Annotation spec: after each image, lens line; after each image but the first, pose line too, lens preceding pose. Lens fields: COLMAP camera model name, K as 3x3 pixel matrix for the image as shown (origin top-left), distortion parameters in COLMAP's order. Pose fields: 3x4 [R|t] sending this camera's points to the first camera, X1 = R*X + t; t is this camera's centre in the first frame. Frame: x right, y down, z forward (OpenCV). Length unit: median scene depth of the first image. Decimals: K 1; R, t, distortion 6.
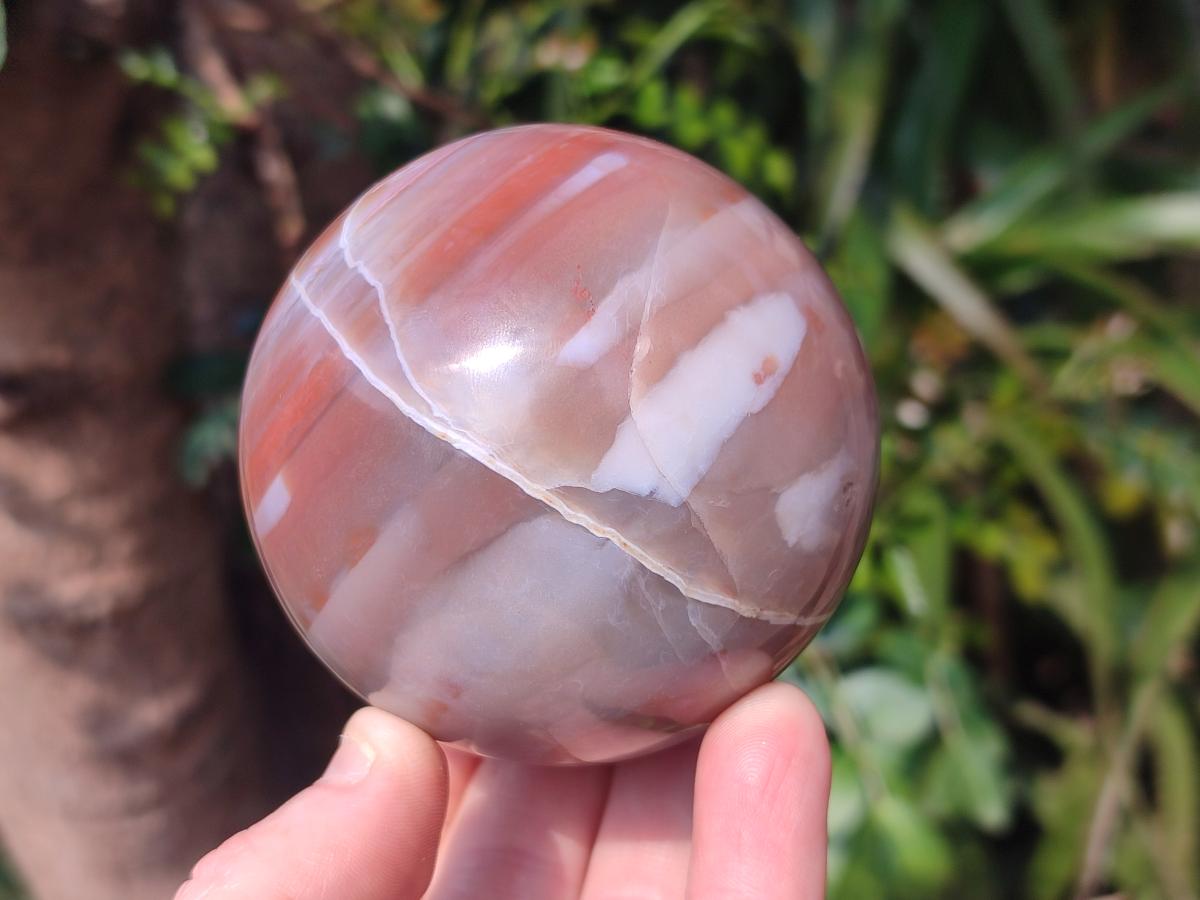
lens RADIAL K [[1763.6, 0, 600.0], [0, 1763.6, 450.0], [0, 0, 1]] dist [0.341039, -1.607675]
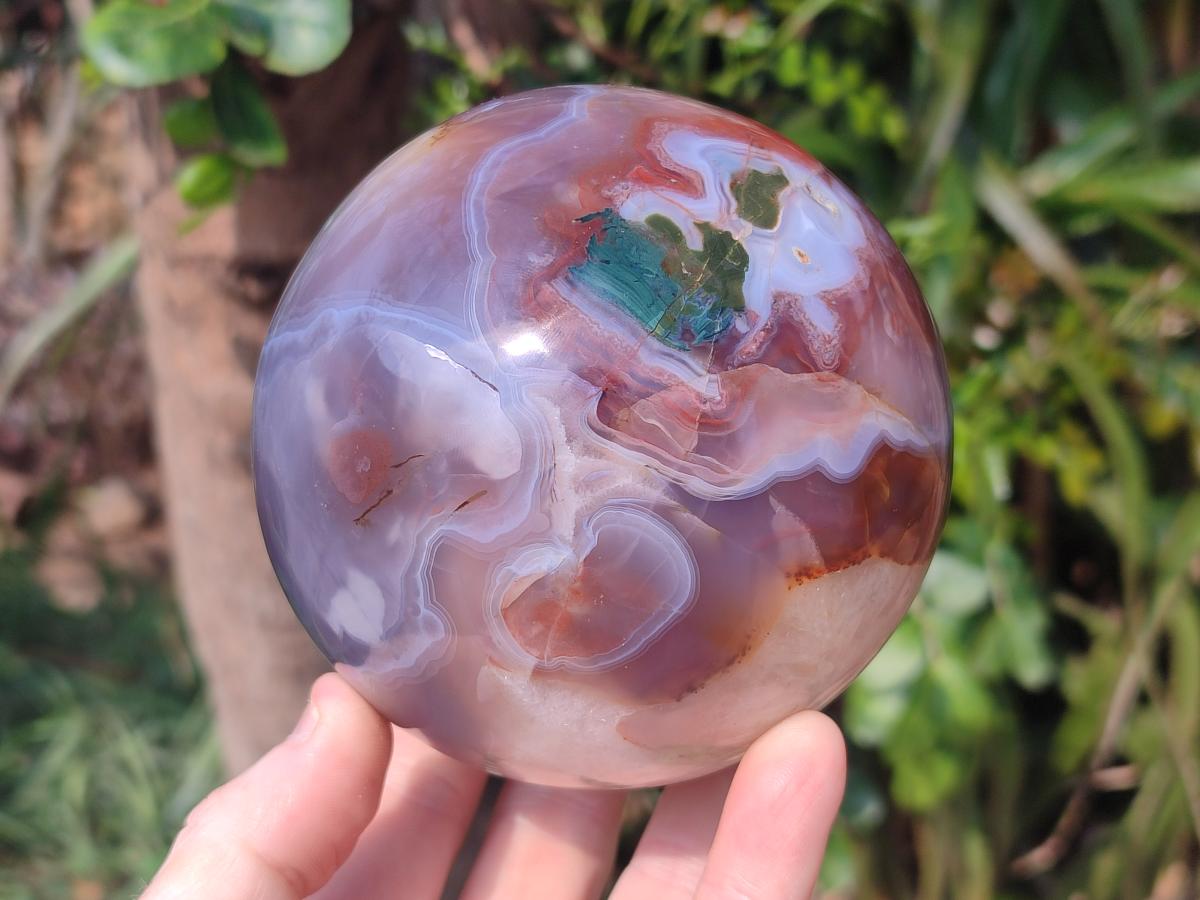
lens RADIAL K [[1763.6, 0, 600.0], [0, 1763.6, 450.0], [0, 0, 1]] dist [0.341039, -1.607675]
pose [[0.997763, 0.064284, -0.018342, -0.047462], [-0.063036, 0.996084, 0.061993, -0.003595], [0.022256, -0.060699, 0.997908, -0.162954]]
